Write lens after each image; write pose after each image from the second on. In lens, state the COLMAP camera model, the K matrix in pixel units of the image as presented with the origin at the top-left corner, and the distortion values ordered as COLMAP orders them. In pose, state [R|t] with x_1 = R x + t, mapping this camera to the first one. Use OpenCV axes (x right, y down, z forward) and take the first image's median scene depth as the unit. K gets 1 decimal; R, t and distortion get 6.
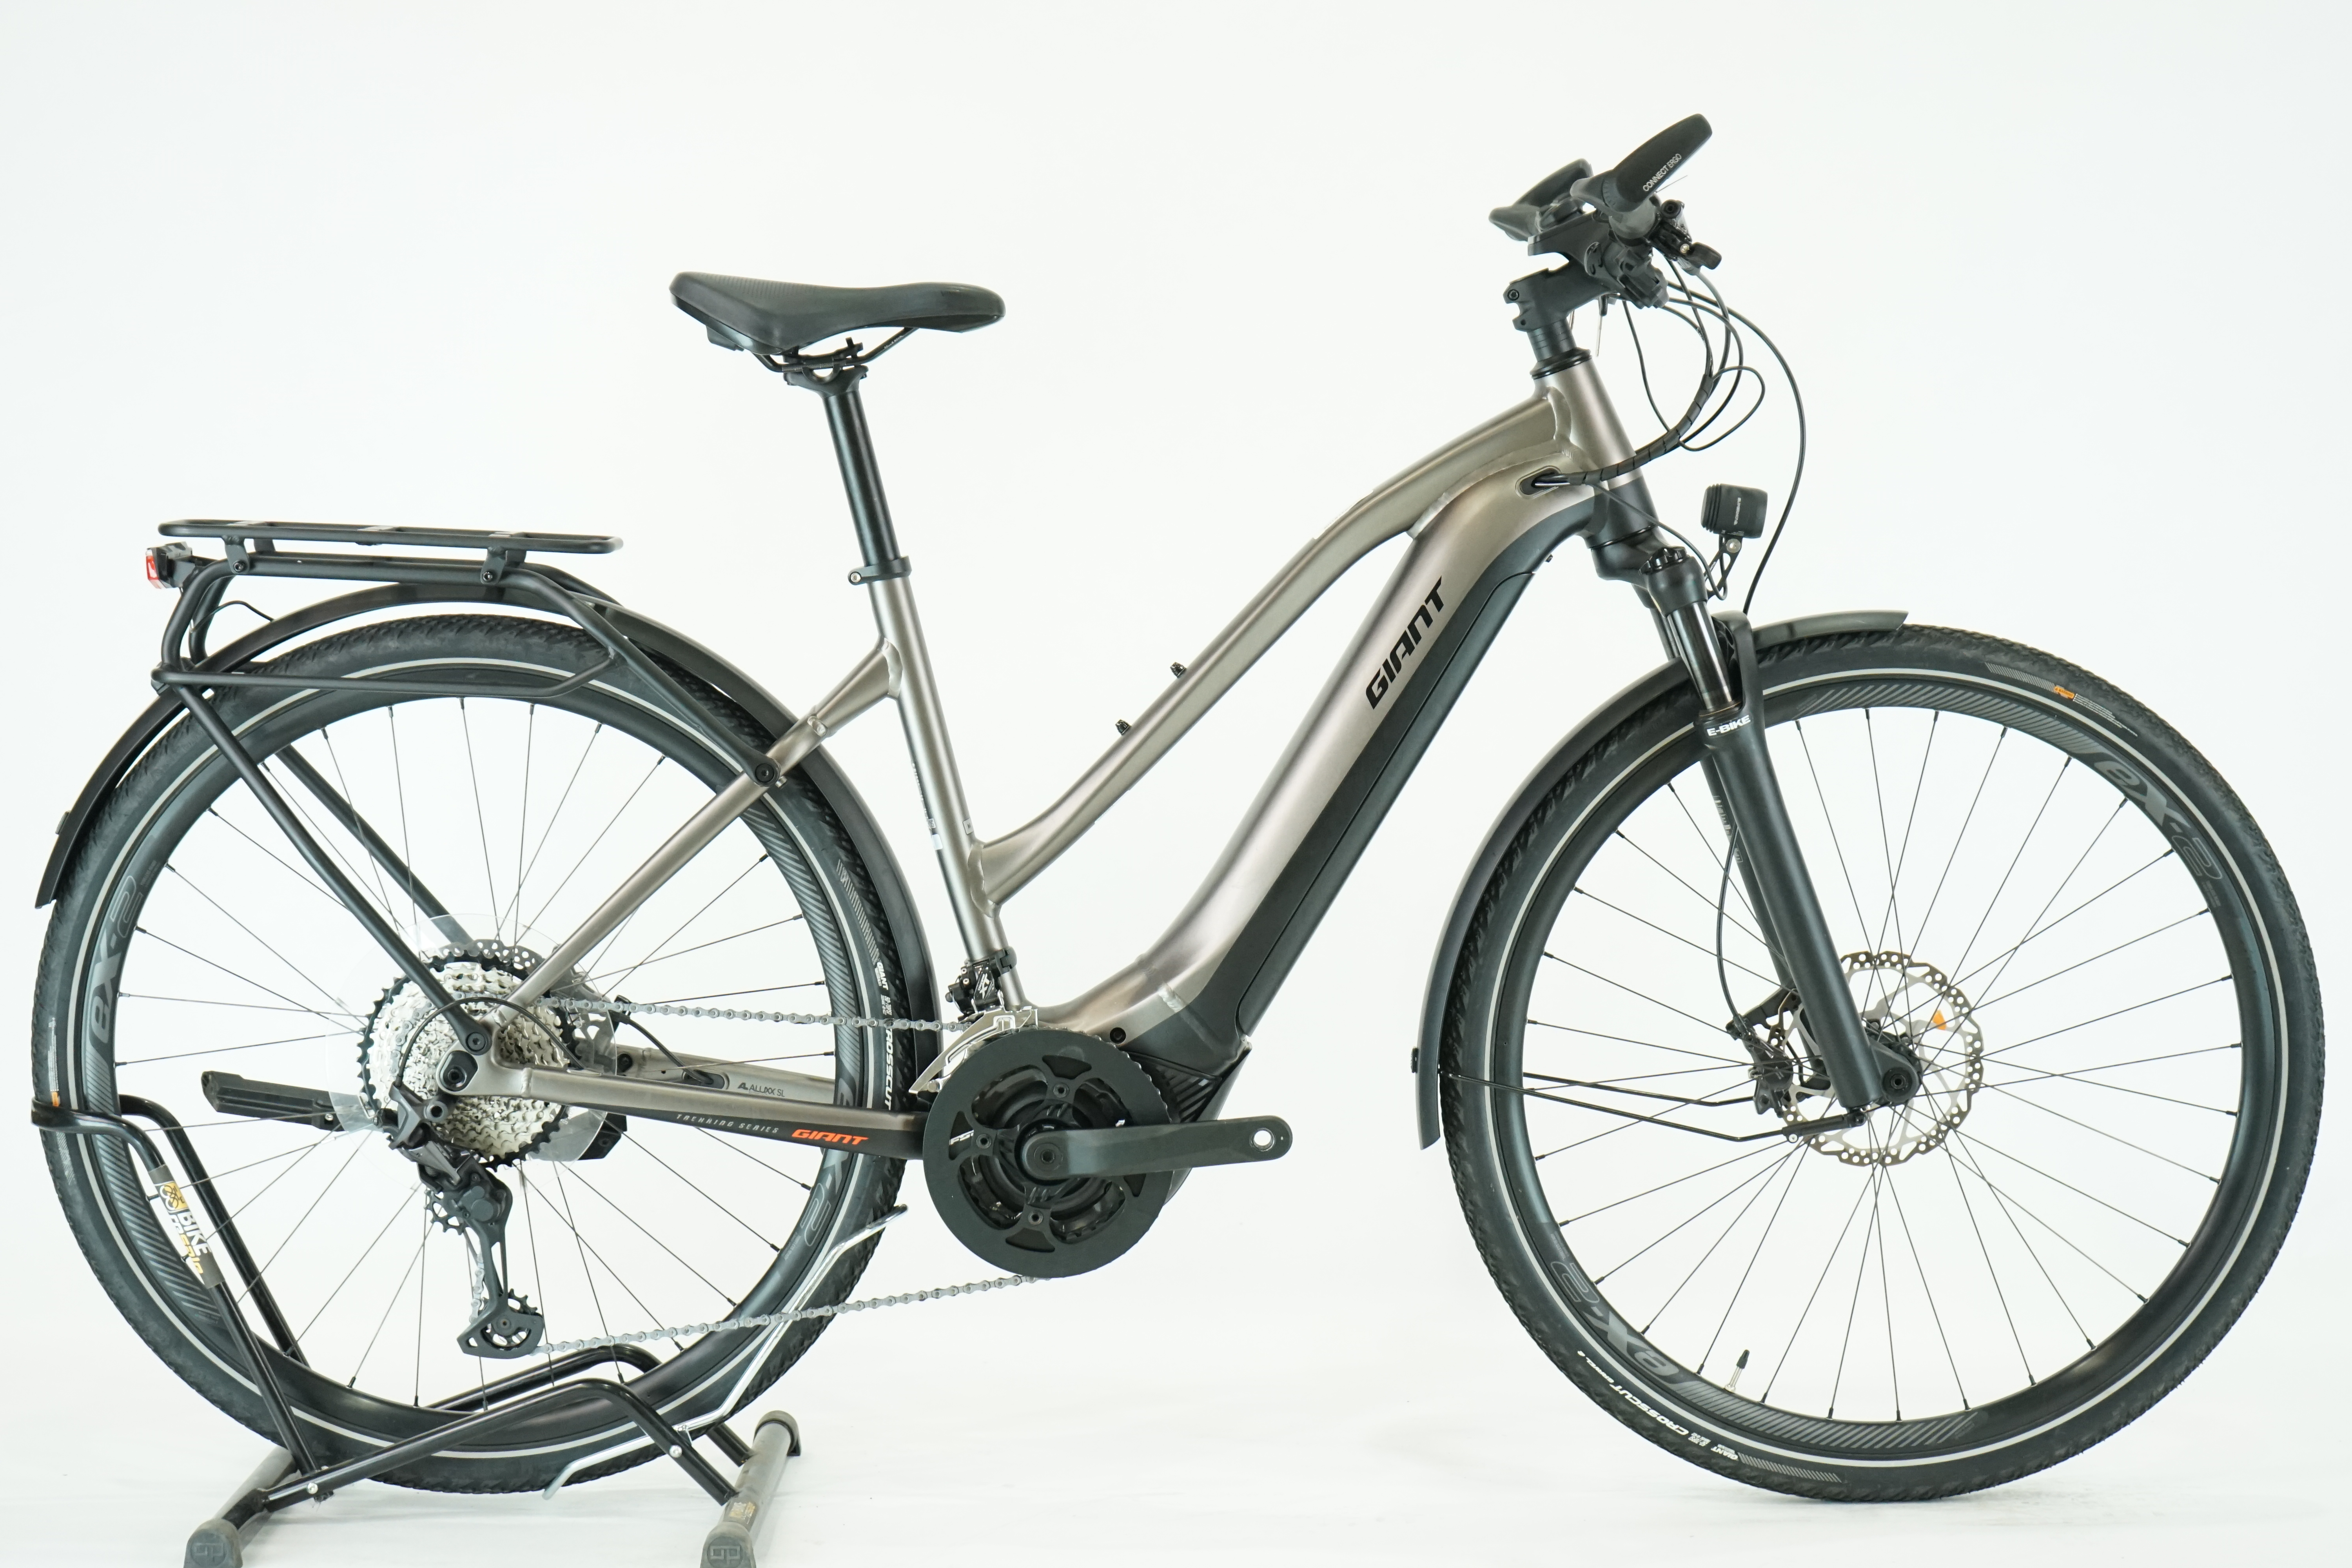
lens RADIAL K [[4238.9, 0, 1176.0], [0, 4238.9, 784.0], [0, 0, 1]] dist [-0.028820, -0.113113]
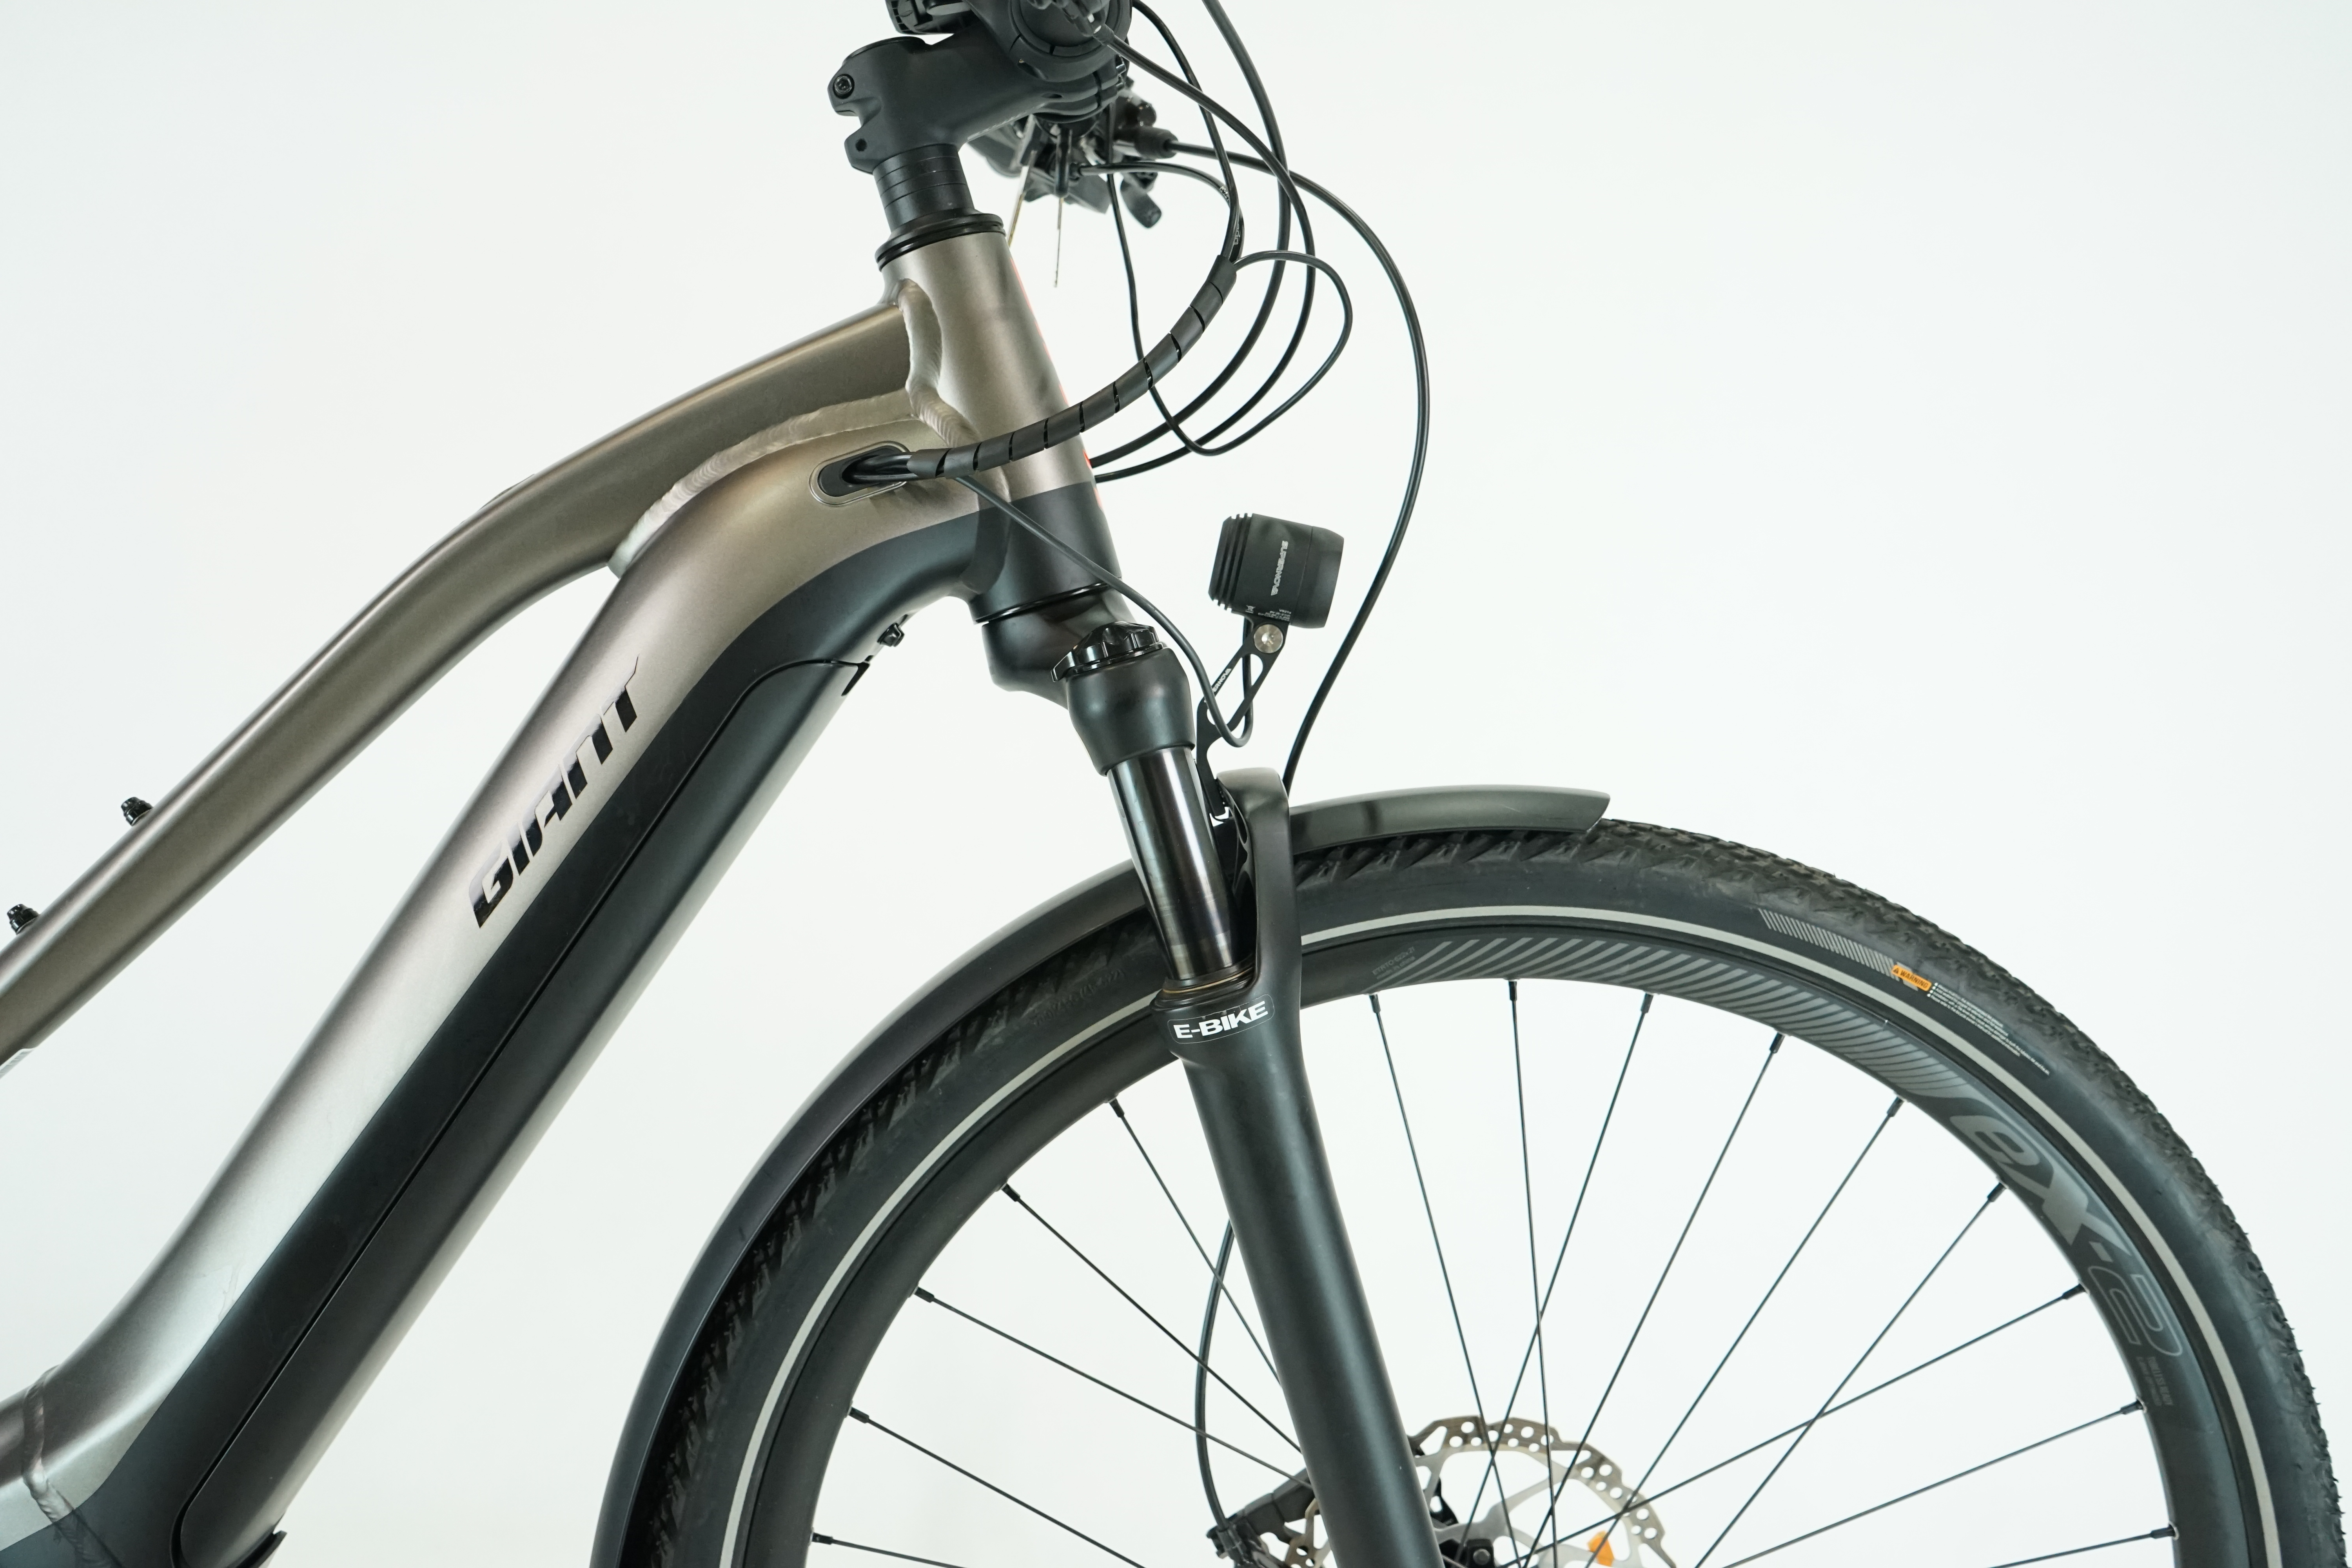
lens RADIAL K [[1881.1, 0, 1176.0], [0, 1881.1, 784.0], [0, 0, 1]] dist [-0.006986, -0.000548]
pose [[0.997379, 0.068138, 0.024351, 0.116517], [-0.067747, 0.997565, -0.016553, -0.034836], [-0.025419, 0.014860, 0.999566, 0.779801]]
